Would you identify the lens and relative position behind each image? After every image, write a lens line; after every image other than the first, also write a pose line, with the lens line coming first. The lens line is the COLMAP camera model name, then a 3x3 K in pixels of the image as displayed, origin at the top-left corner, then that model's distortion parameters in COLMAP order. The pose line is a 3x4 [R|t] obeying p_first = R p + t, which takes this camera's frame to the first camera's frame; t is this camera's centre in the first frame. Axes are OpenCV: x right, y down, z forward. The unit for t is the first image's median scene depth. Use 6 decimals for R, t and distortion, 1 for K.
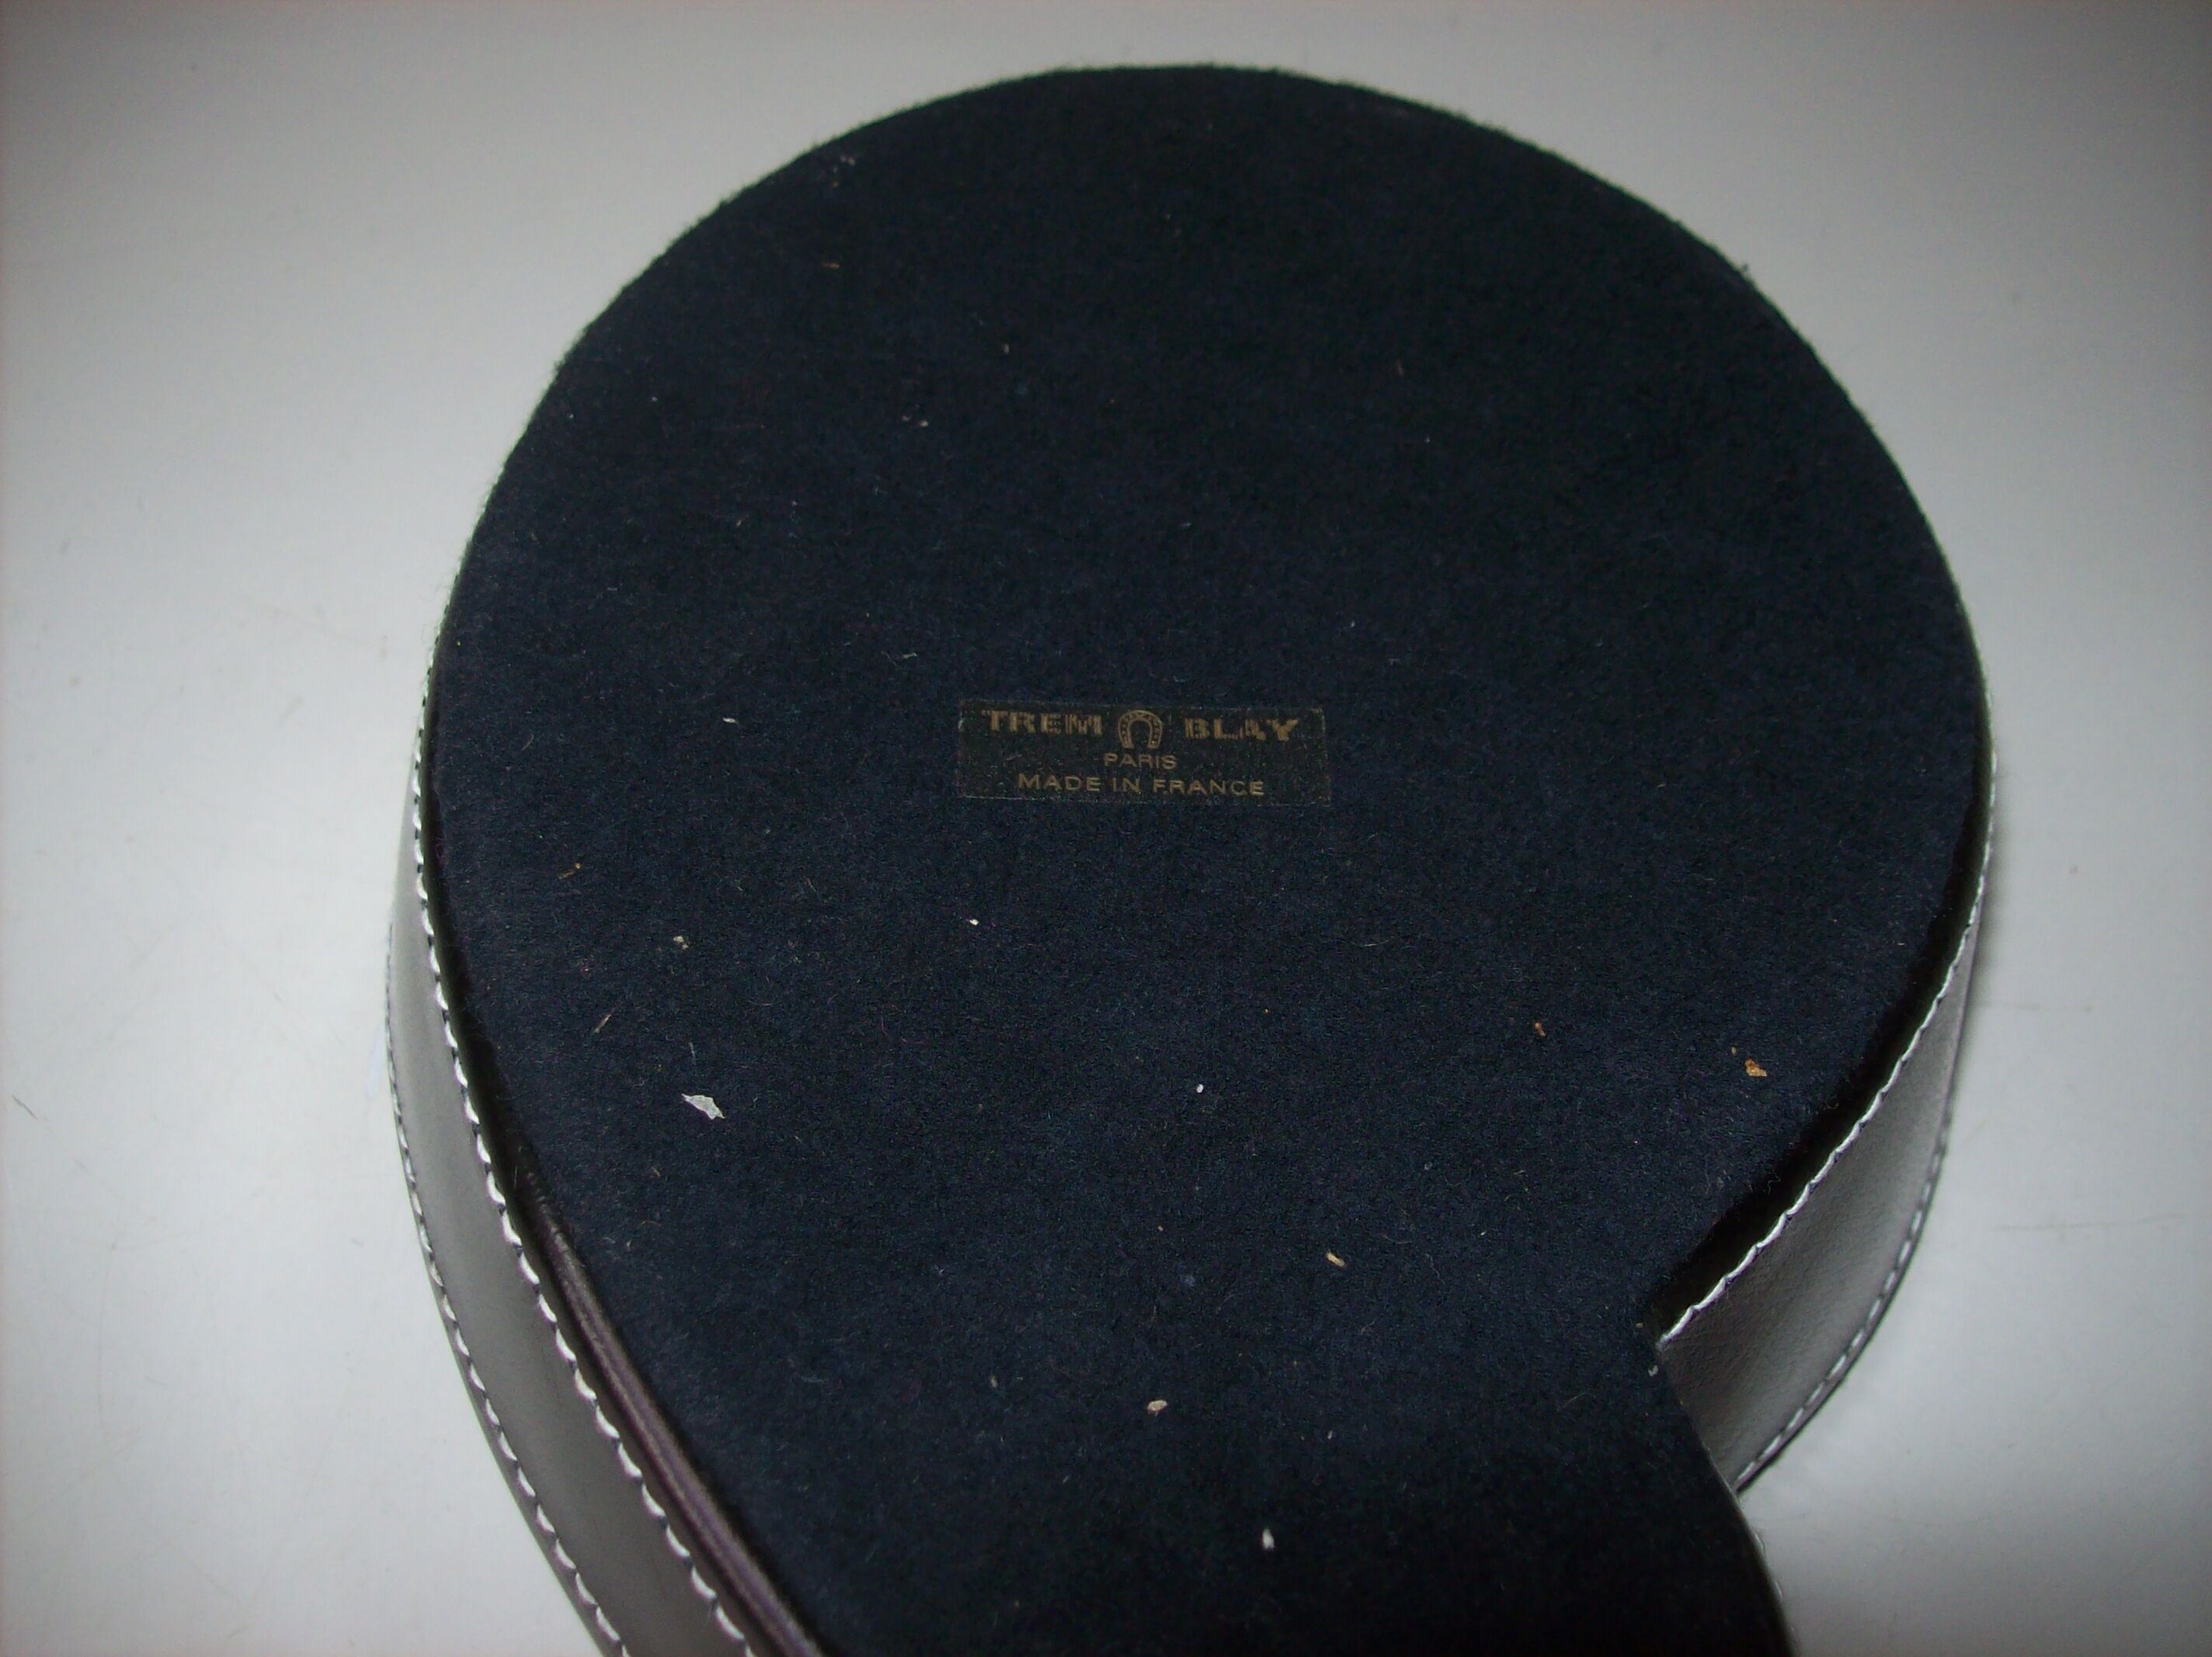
lens RADIAL K [[2312.4, 0, 1118.0], [0, 2312.4, 829.8], [0, 0, 1]] dist [-0.113091, 0.000000]
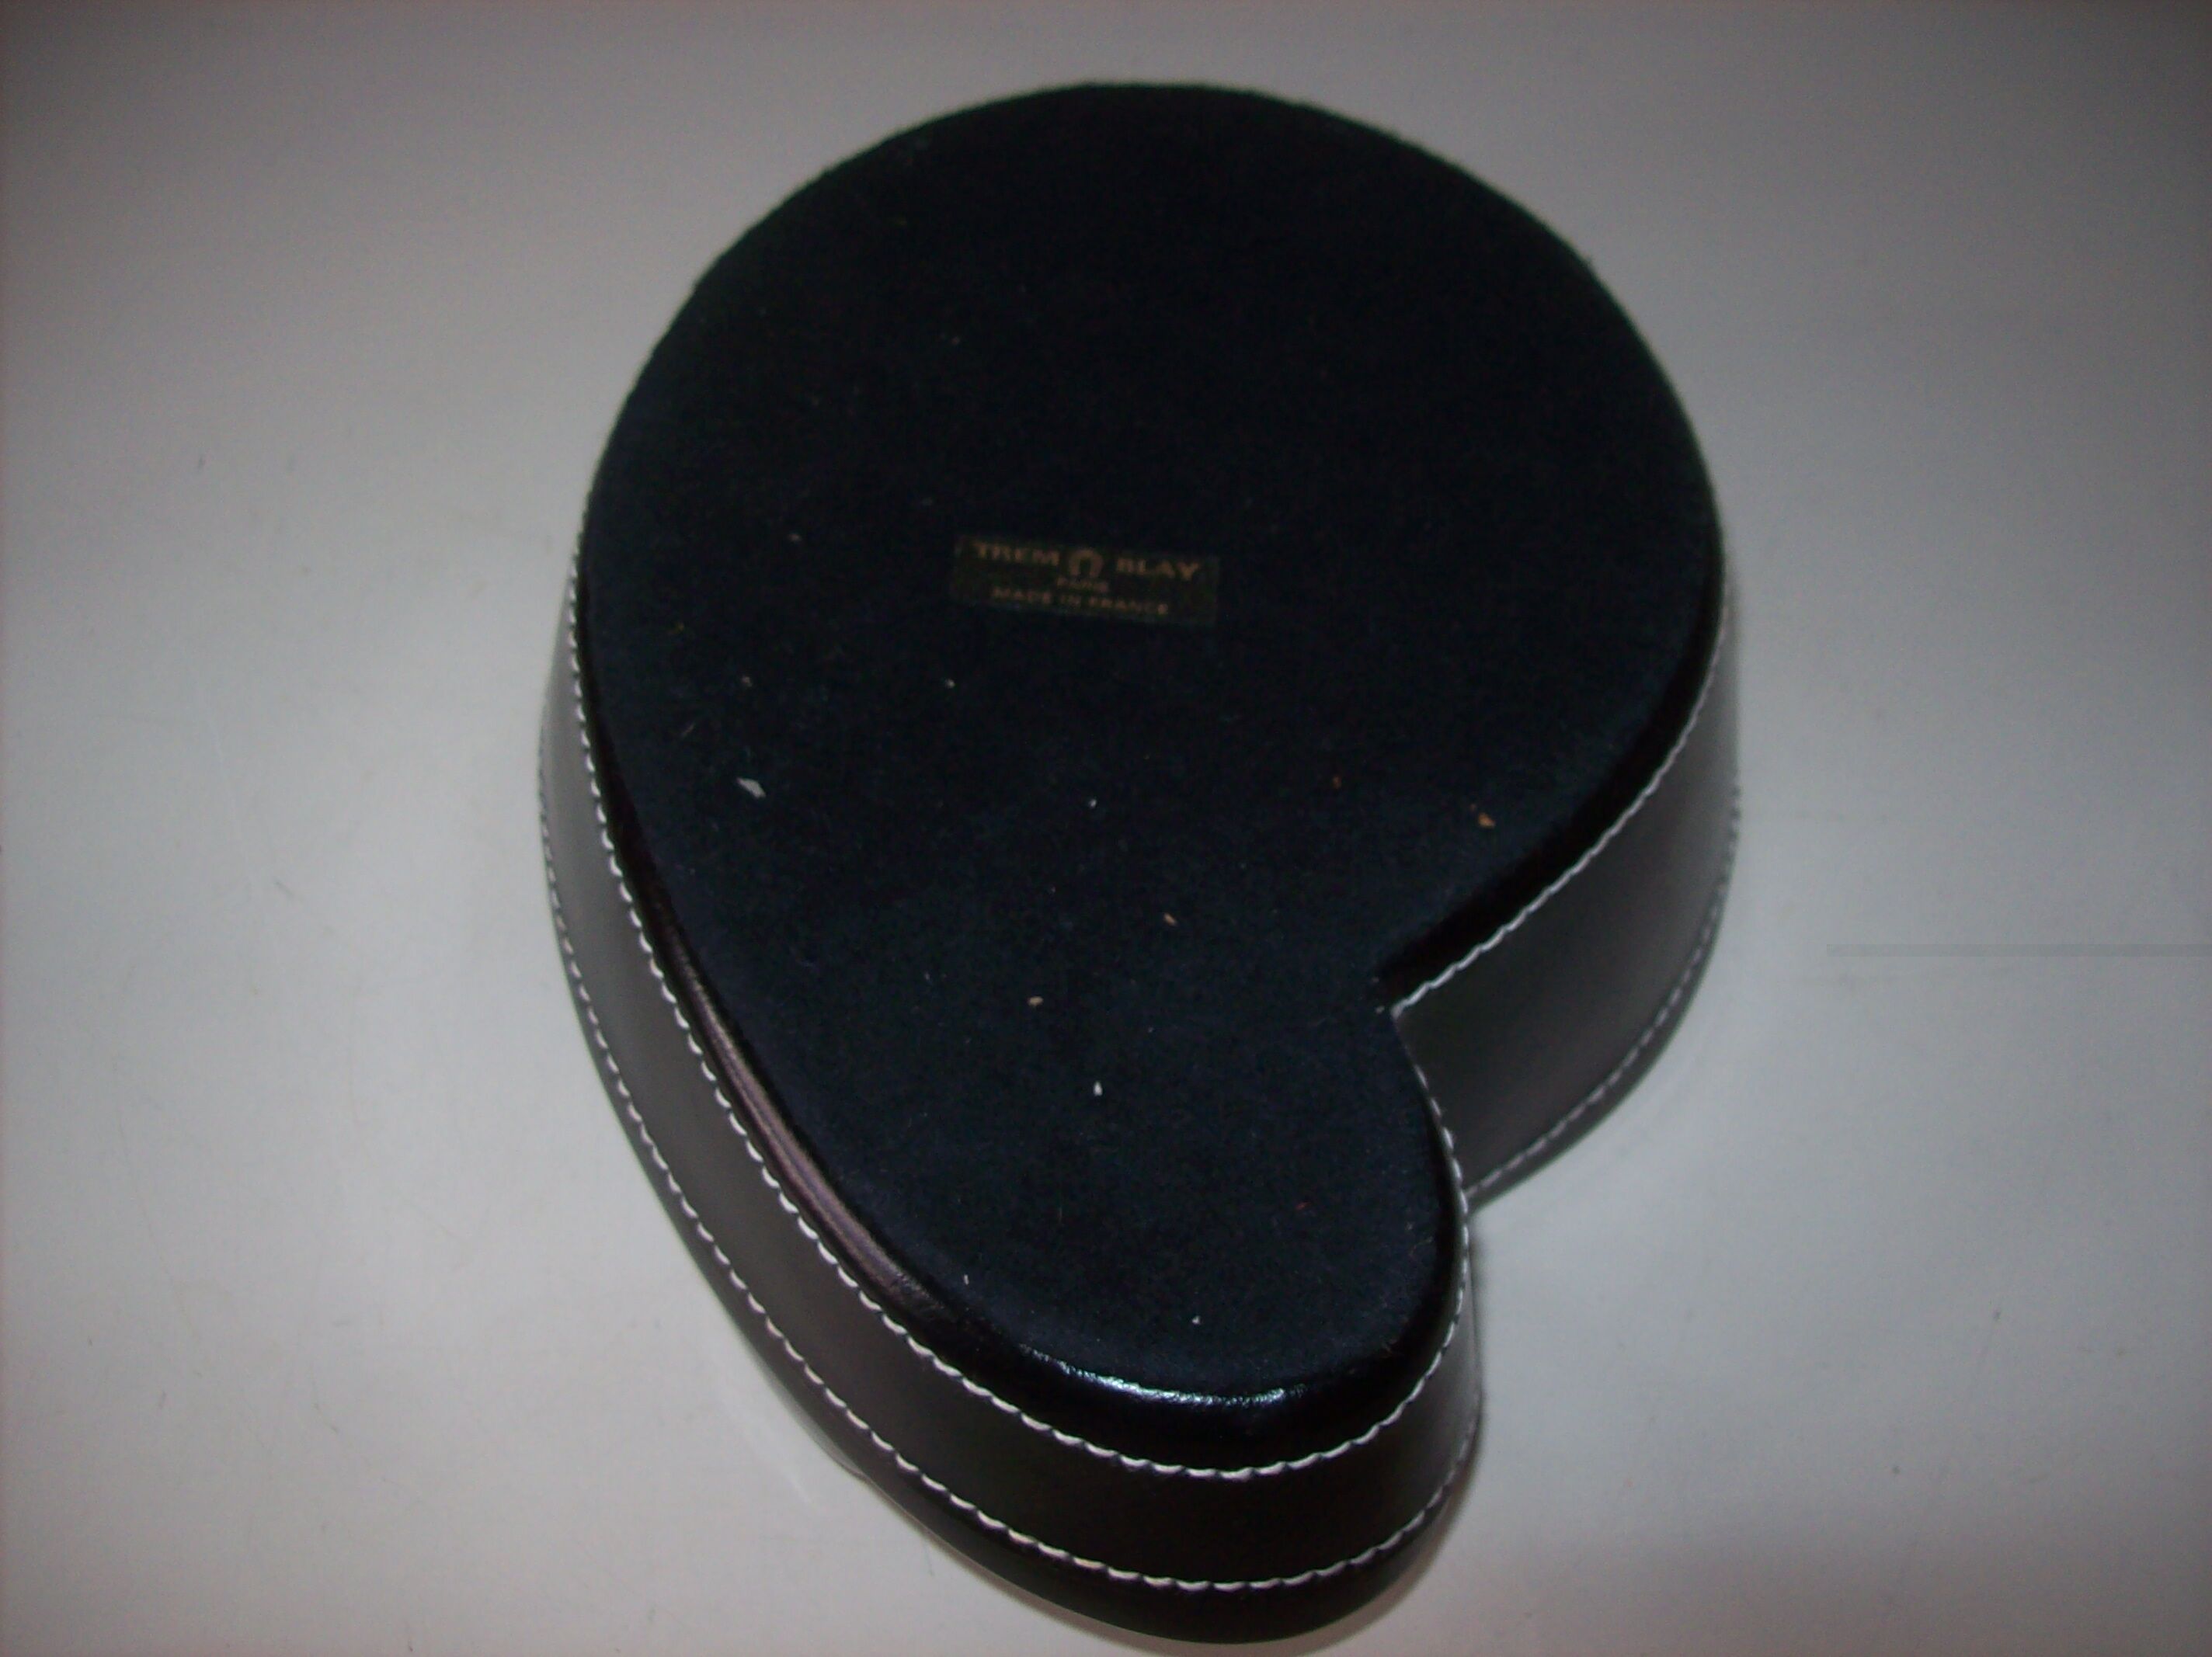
lens RADIAL K [[2312.4, 0, 1096.4], [0, 2312.4, 825.4], [0, 0, 1]] dist [-0.113091, 0.000000]
pose [[0.994924, 0.072488, -0.069795, 0.127062], [-0.071959, 0.997357, 0.010071, 0.101528], [0.070341, -0.004997, 0.997510, -0.400744]]
